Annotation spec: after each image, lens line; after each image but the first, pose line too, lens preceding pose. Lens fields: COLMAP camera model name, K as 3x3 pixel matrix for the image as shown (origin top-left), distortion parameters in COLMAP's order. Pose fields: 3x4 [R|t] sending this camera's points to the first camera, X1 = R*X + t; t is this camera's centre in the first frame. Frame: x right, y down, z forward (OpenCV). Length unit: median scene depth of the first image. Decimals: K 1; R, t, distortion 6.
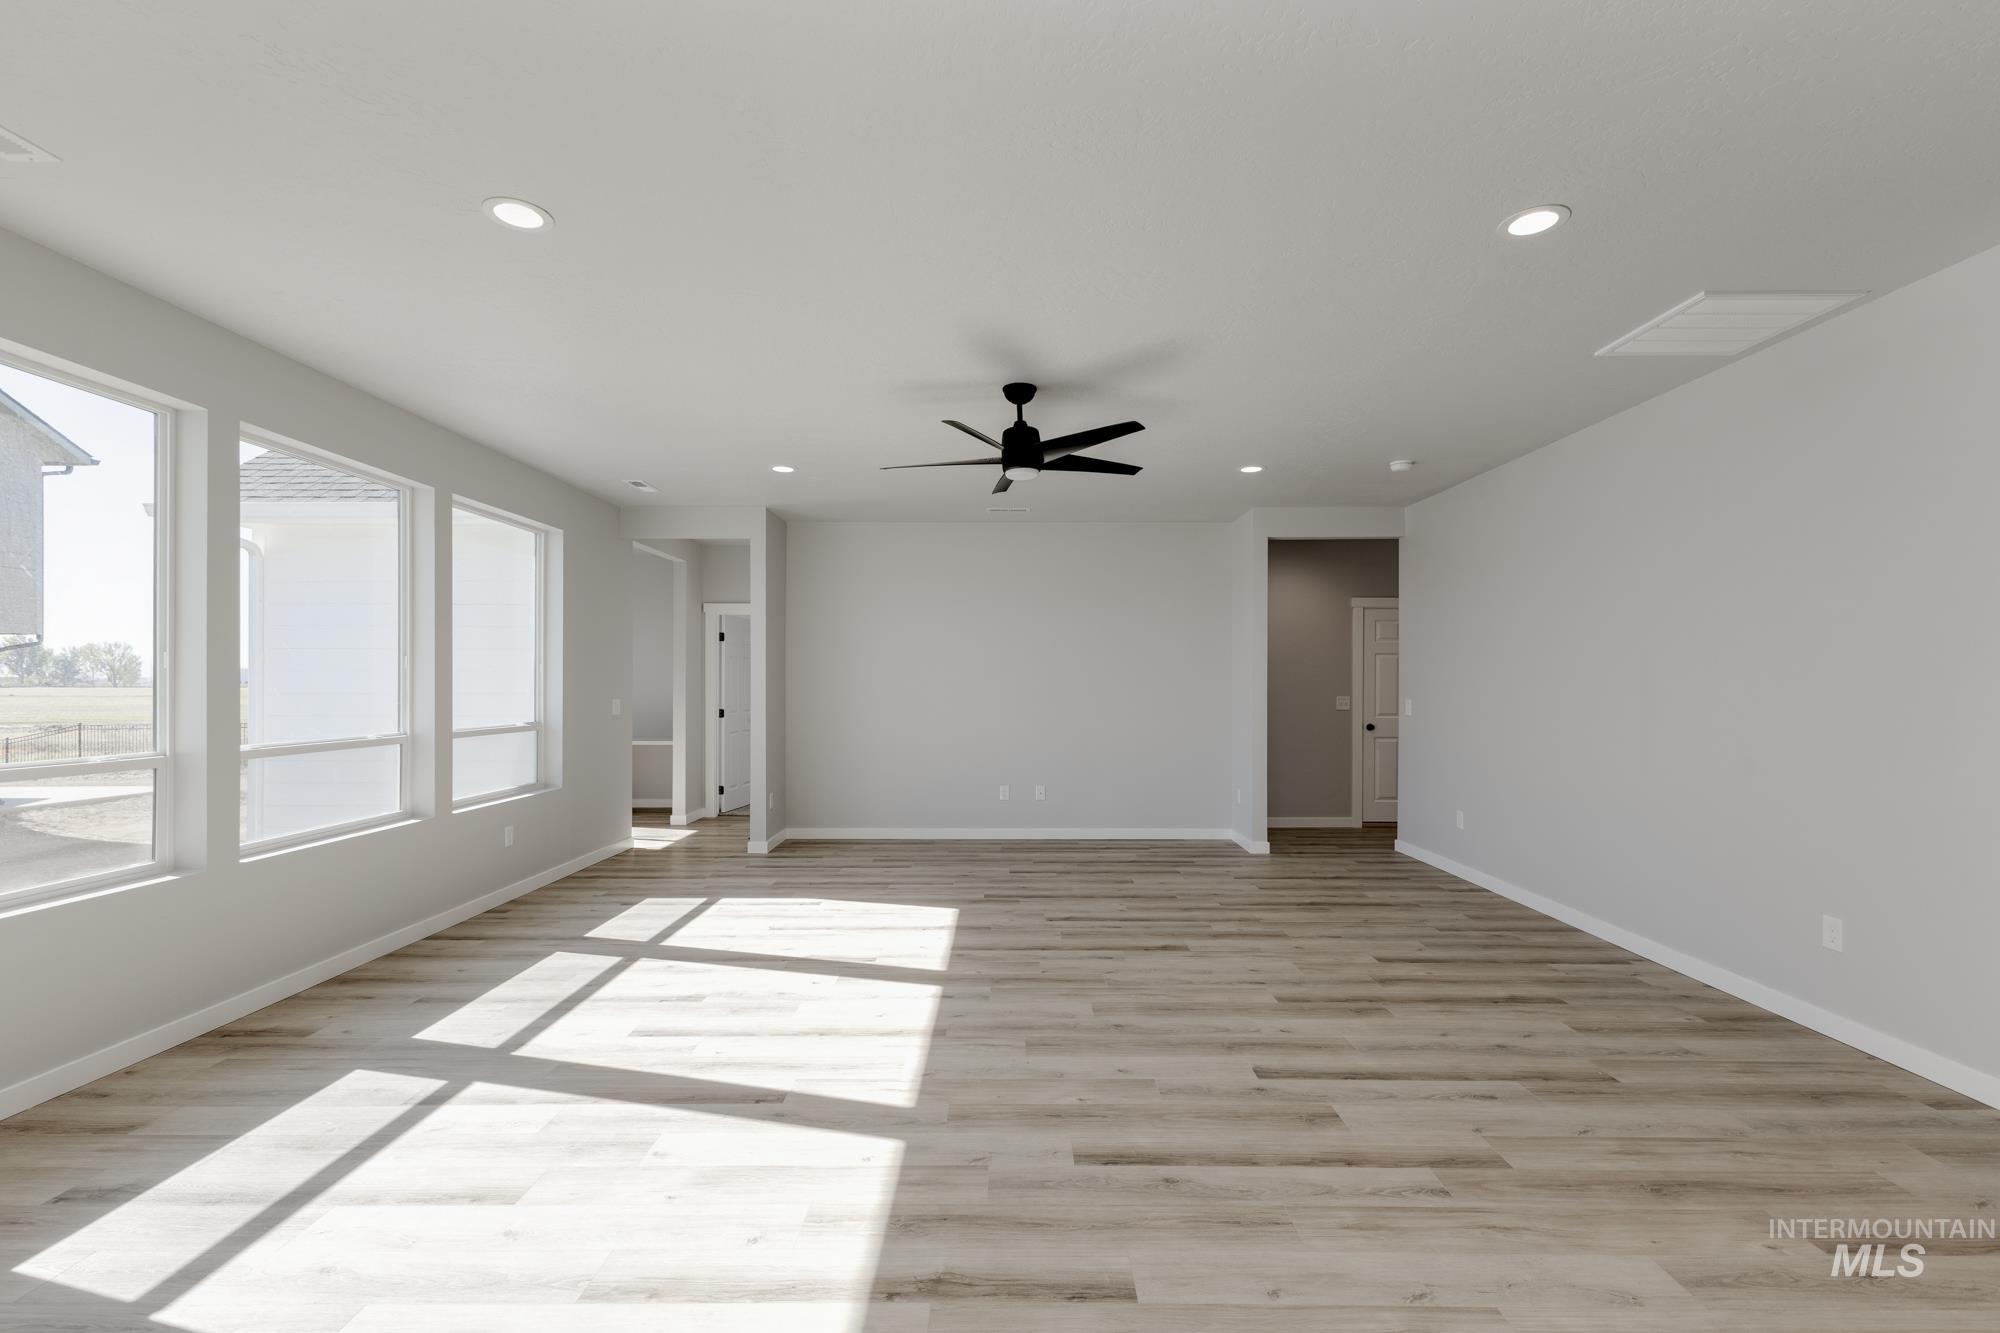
lens RADIAL K [[876.2, 0, 1014.2], [0, 876.2, 674.1], [0, 0, 1]] dist [0.012605, -0.003343]
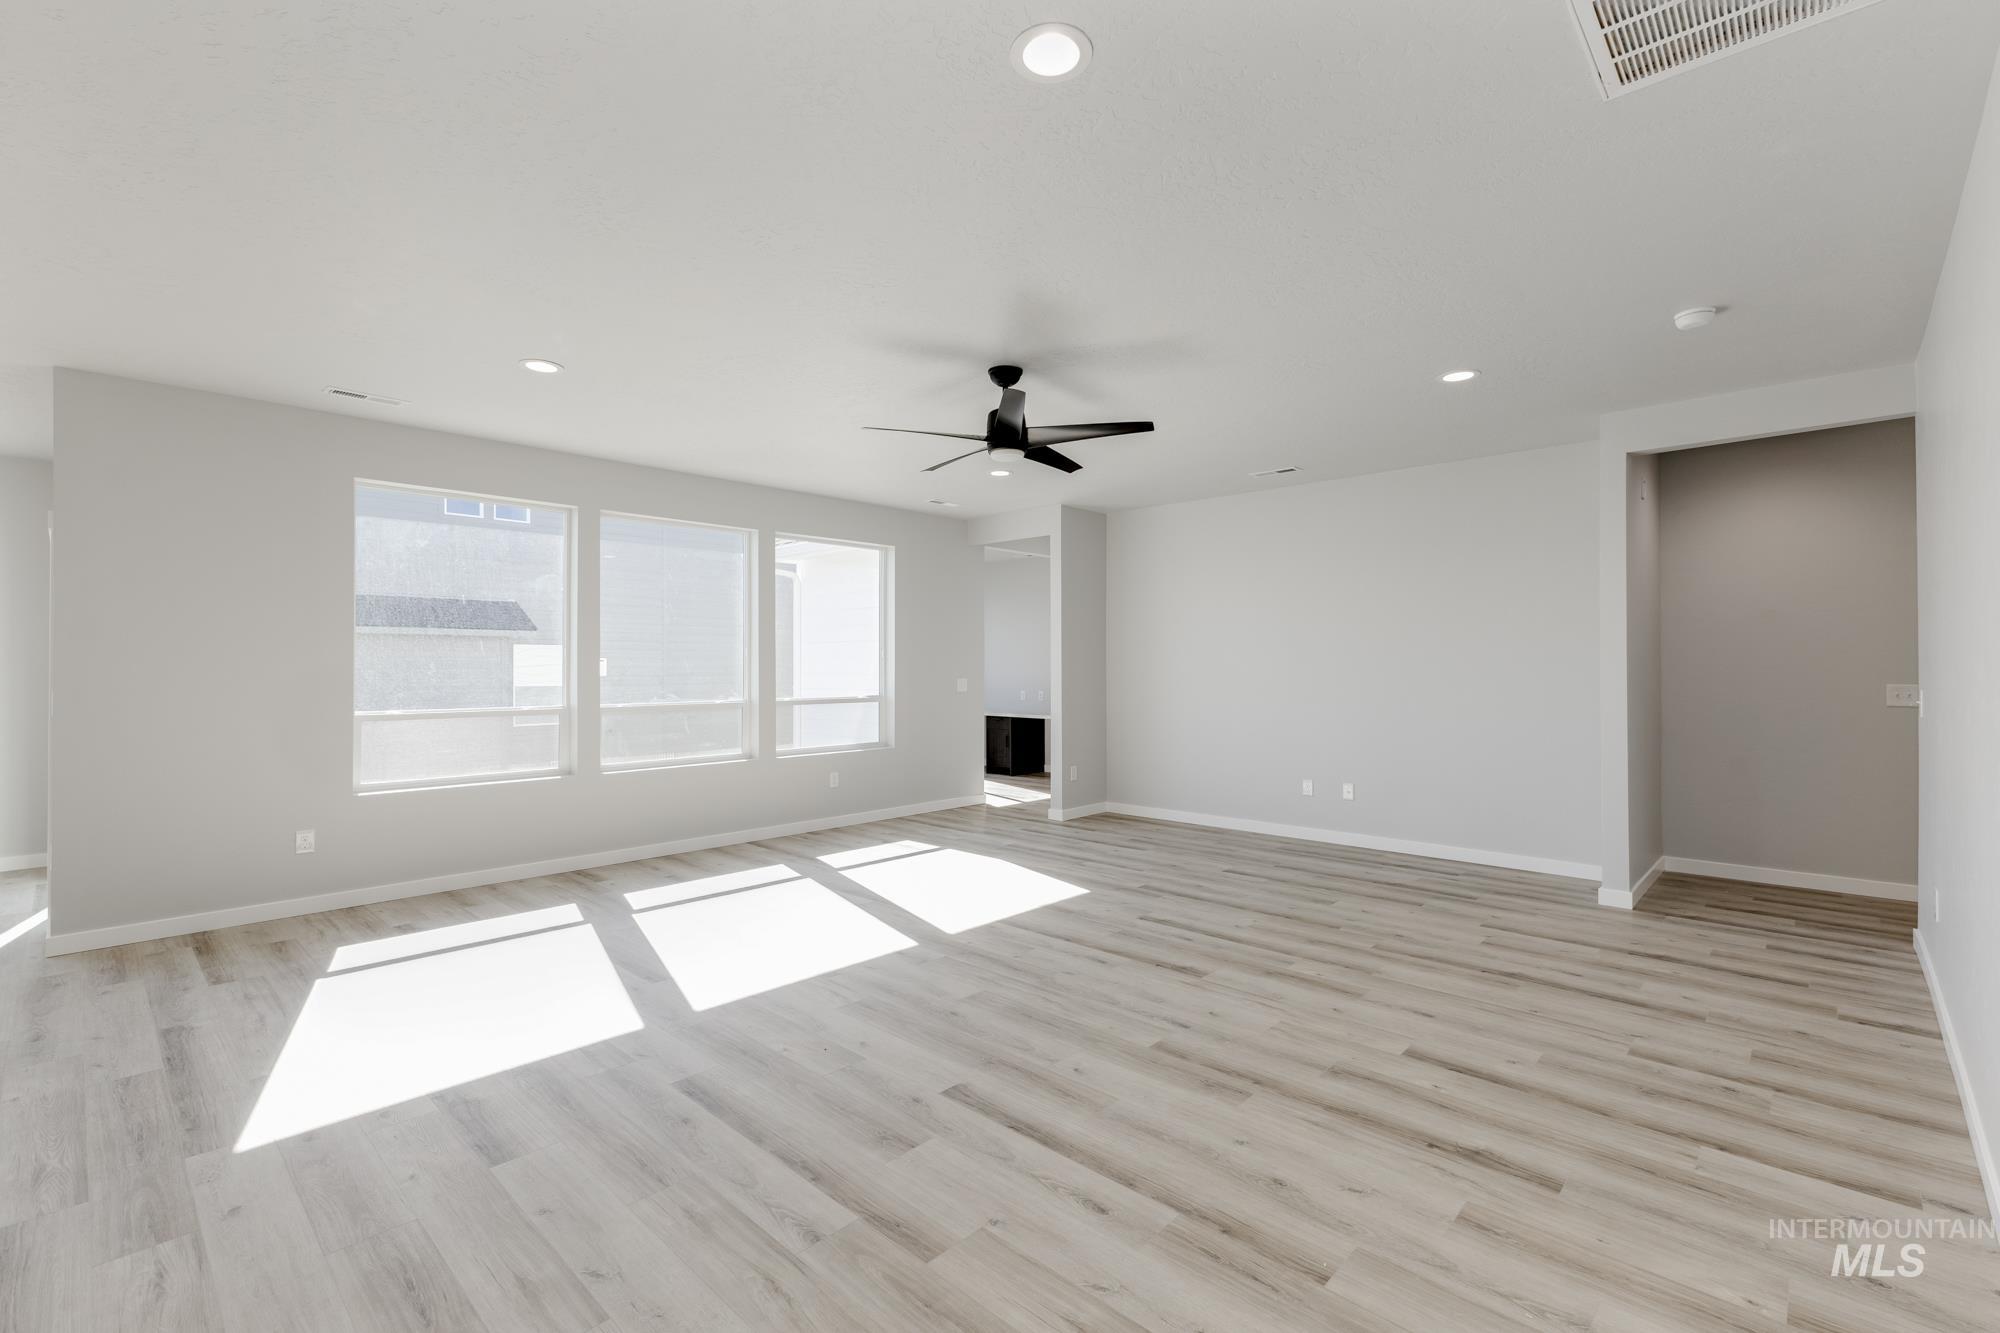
lens RADIAL K [[876.2, 0, 1010.7], [0, 876.2, 631.4], [0, 0, 1]] dist [0.012605, -0.003343]
pose [[0.728917, -0.029325, -0.683974, 0.769208], [0.009004, 0.999406, -0.033253, 0.009732], [0.684543, 0.018080, 0.728748, 0.298748]]
